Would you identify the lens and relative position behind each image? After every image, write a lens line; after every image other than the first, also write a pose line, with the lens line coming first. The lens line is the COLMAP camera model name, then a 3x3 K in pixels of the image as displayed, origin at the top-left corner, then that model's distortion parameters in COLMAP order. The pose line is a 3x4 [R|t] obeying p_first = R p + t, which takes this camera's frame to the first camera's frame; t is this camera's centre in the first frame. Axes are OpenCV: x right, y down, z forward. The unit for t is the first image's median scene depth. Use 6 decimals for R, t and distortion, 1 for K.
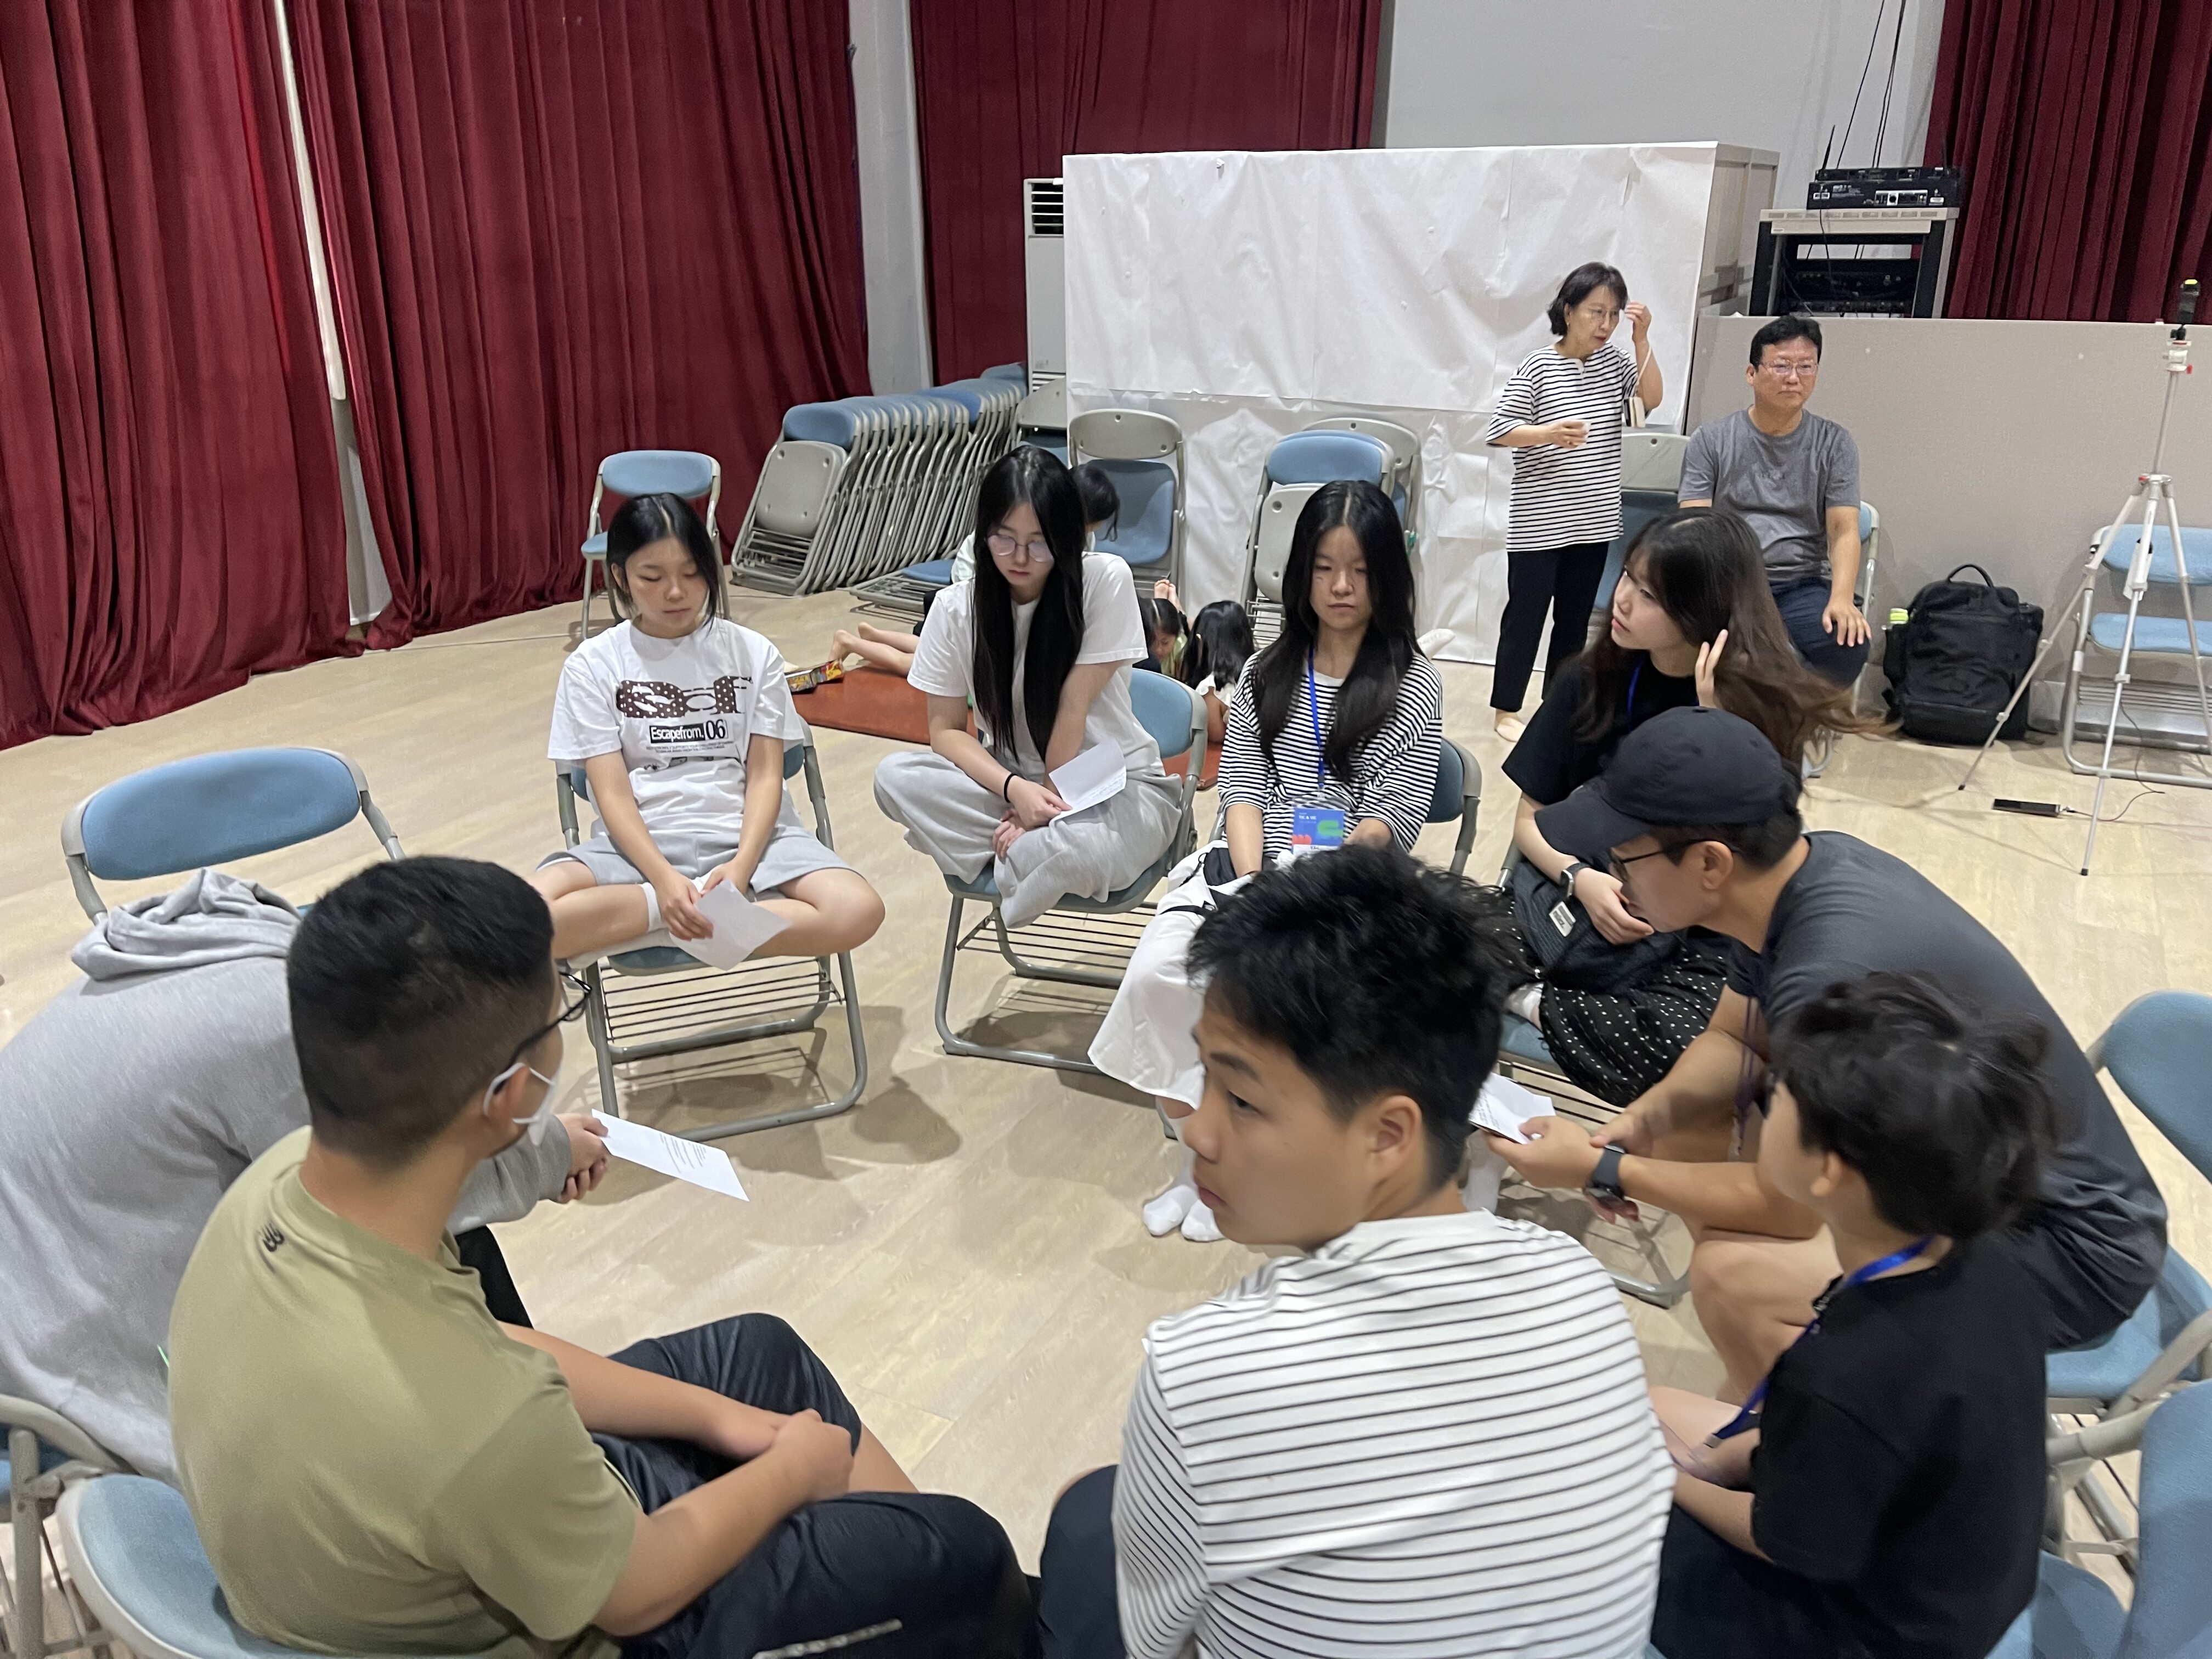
lens RADIAL K [[1697.1, 0, 1106.0], [0, 1697.1, 829.5], [0, 0, 1]] dist [0.052310, -0.056328]
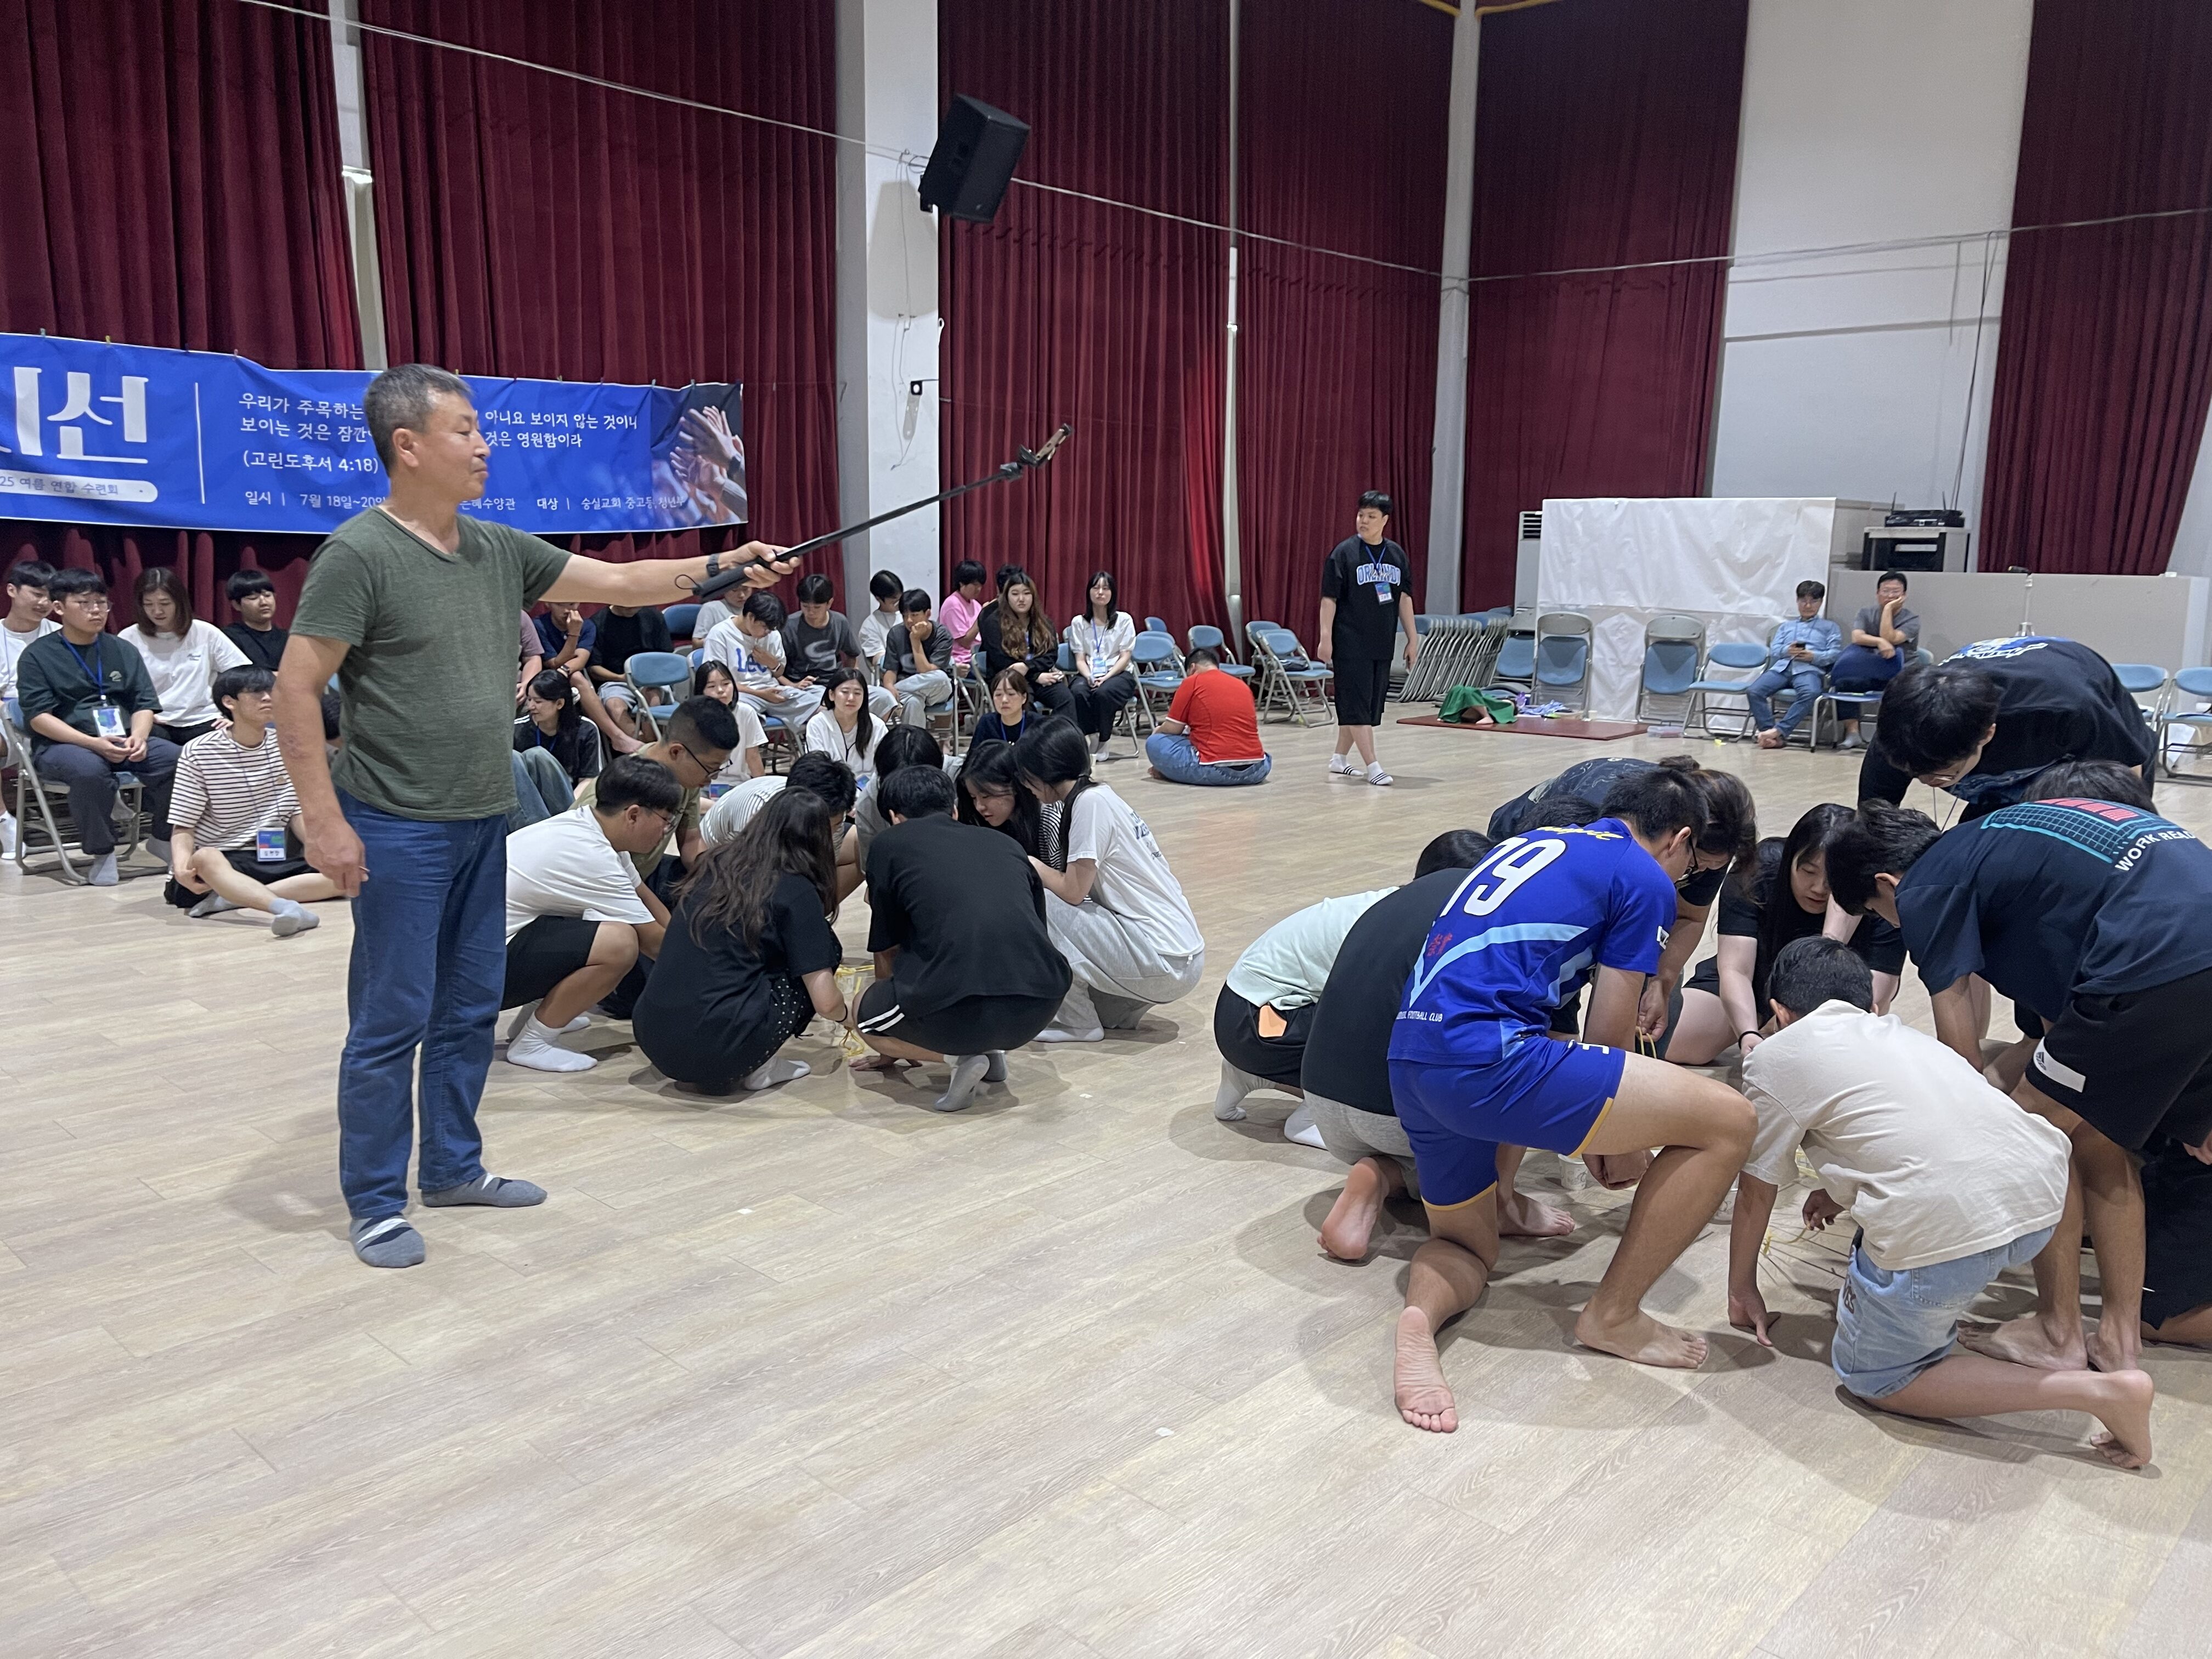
lens RADIAL K [[1697.1, 0, 1106.0], [0, 1697.1, 829.5], [0, 0, 1]] dist [0.052310, -0.056328]
pose [[0.964433, 0.065610, -0.256055, 0.021636], [-0.111442, 0.979328, -0.168810, 0.448735], [0.239686, 0.191342, 0.951808, -1.128274]]
